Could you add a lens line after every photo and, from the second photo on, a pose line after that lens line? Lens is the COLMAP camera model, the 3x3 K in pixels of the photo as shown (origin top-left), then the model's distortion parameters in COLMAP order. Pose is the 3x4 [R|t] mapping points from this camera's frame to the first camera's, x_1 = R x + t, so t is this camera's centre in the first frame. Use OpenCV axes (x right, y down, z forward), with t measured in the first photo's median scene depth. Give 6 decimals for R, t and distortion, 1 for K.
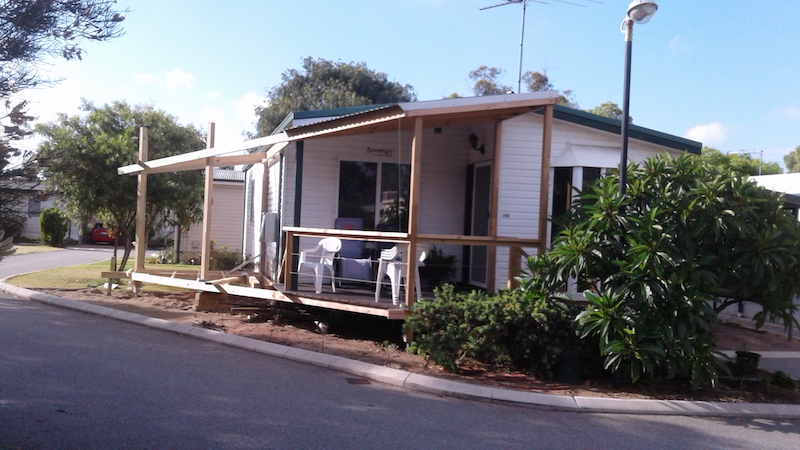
lens RADIAL K [[750.3, 0, 400.0], [0, 750.3, 225.0], [0, 0, 1]] dist [0.172319, -0.000342]
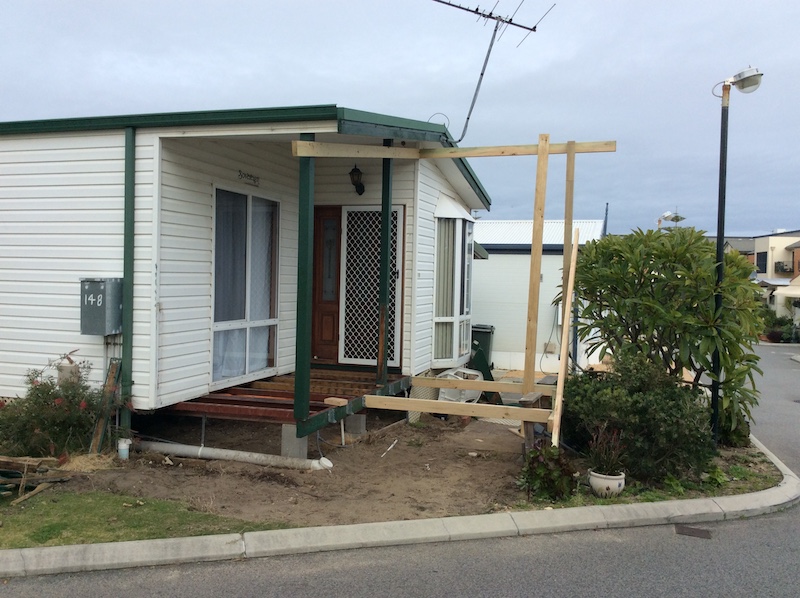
lens RADIAL K [[726.2, 0, 400.0], [0, 726.2, 299.0], [0, 0, 1]] dist [0.127563, -0.247389]
pose [[0.534610, -0.053188, 0.843423, -0.497331], [0.000276, 0.998028, 0.062762, -0.033956], [-0.845099, -0.033320, 0.533571, 0.561737]]
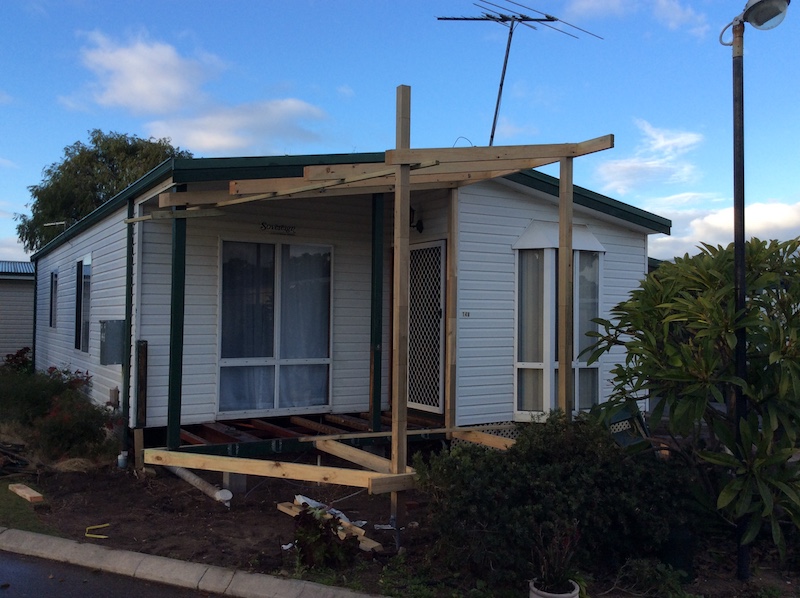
lens RADIAL K [[726.2, 0, 400.0], [0, 726.2, 299.0], [0, 0, 1]] dist [0.127563, -0.247389]
pose [[0.956741, -0.023524, 0.289990, -0.118934], [0.029667, 0.999419, -0.016806, -0.016518], [-0.289426, 0.024682, 0.956882, 0.316090]]
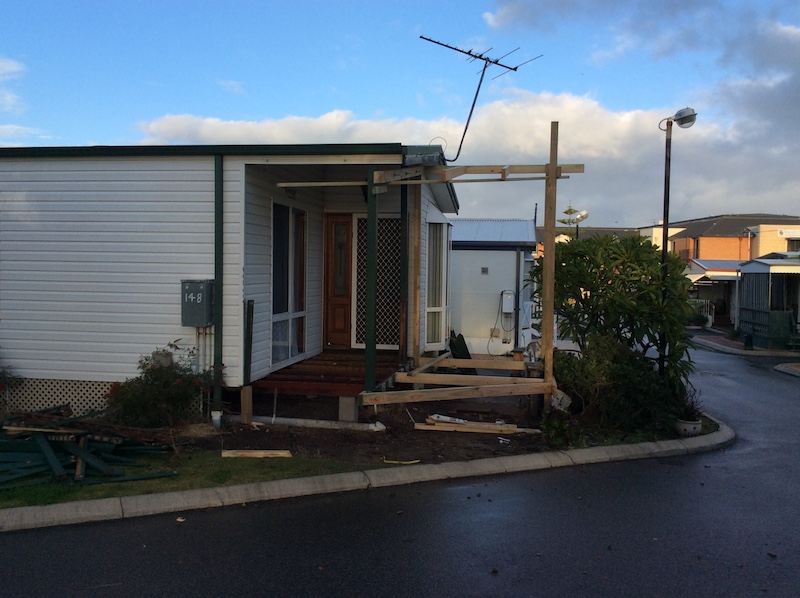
lens RADIAL K [[726.2, 0, 400.0], [0, 726.2, 299.0], [0, 0, 1]] dist [0.127563, -0.247389]
pose [[0.409778, -0.071684, 0.909364, -0.668035], [0.001666, 0.996965, 0.077838, -0.047829], [-0.912184, -0.030381, 0.408654, 0.603042]]
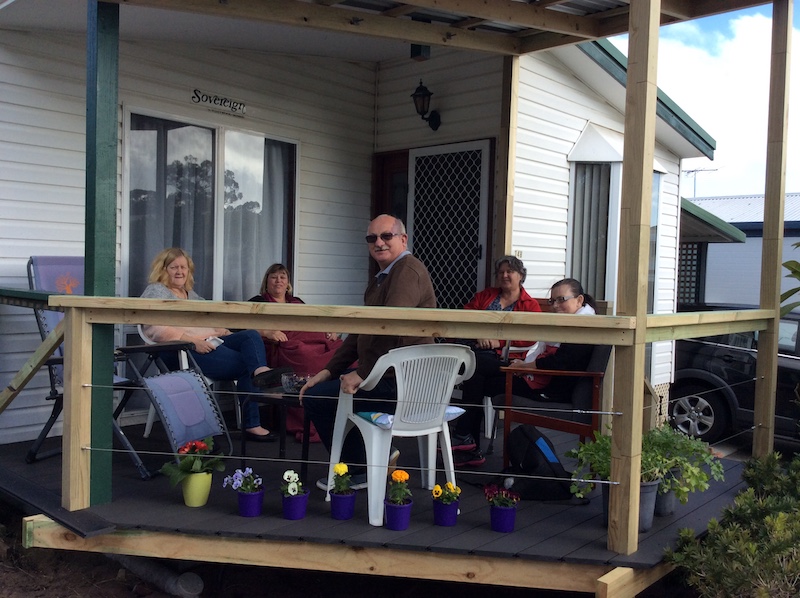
lens RADIAL K [[726.2, 0, 400.0], [0, 726.2, 299.0], [0, 0, 1]] dist [0.127563, -0.247389]
pose [[0.840406, -0.036322, 0.540738, -0.171187], [0.007440, 0.998431, 0.055502, -0.009658], [-0.541906, -0.042621, 0.839358, 0.600963]]
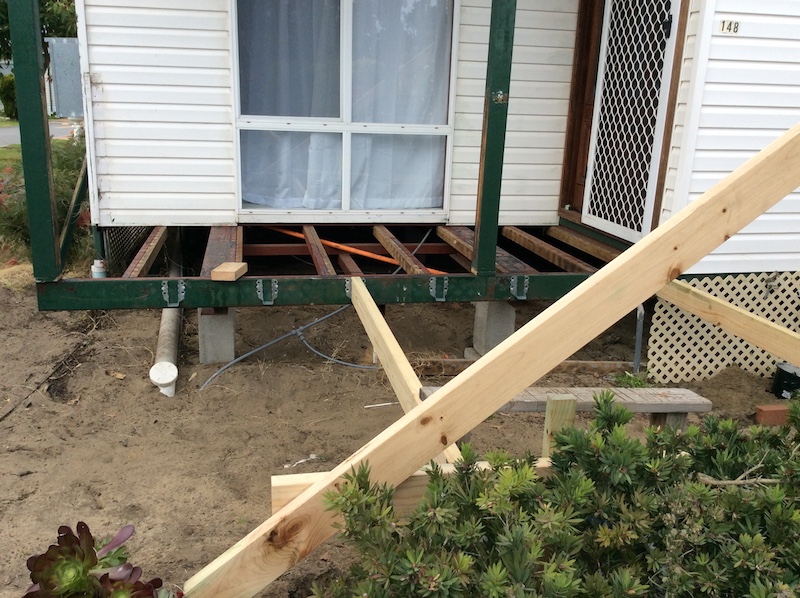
lens RADIAL K [[726.2, 0, 400.0], [0, 726.2, 299.0], [0, 0, 1]] dist [0.127563, -0.247389]
pose [[0.998379, 0.007531, -0.056419, 0.019382], [0.007793, 0.963789, 0.266552, 0.013077], [0.056383, -0.266560, 0.962168, 0.621054]]
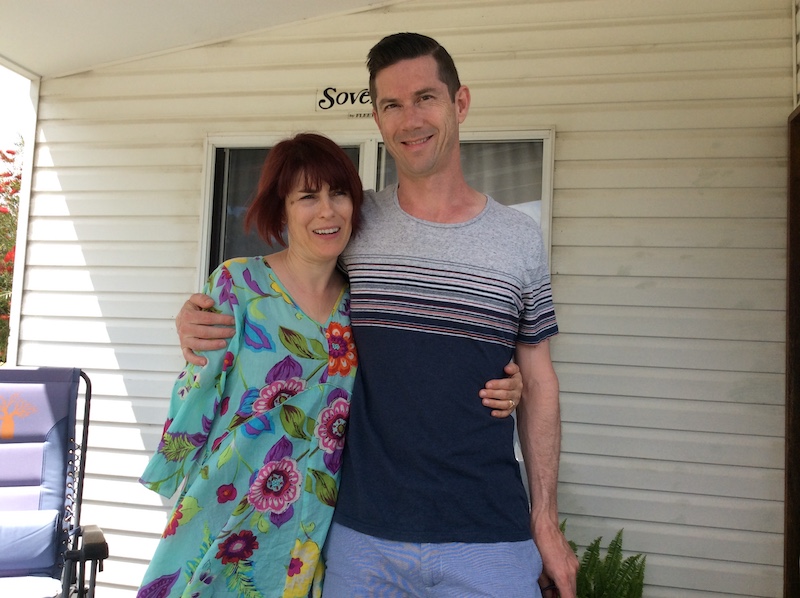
lens RADIAL K [[726.2, 0, 400.0], [0, 726.2, 299.0], [0, 0, 1]] dist [0.127563, -0.247389]
pose [[0.892539, -0.037400, -0.449417, 0.086490], [-0.006017, 0.995479, -0.094791, -0.011314], [0.450931, 0.087309, 0.888279, 0.810928]]
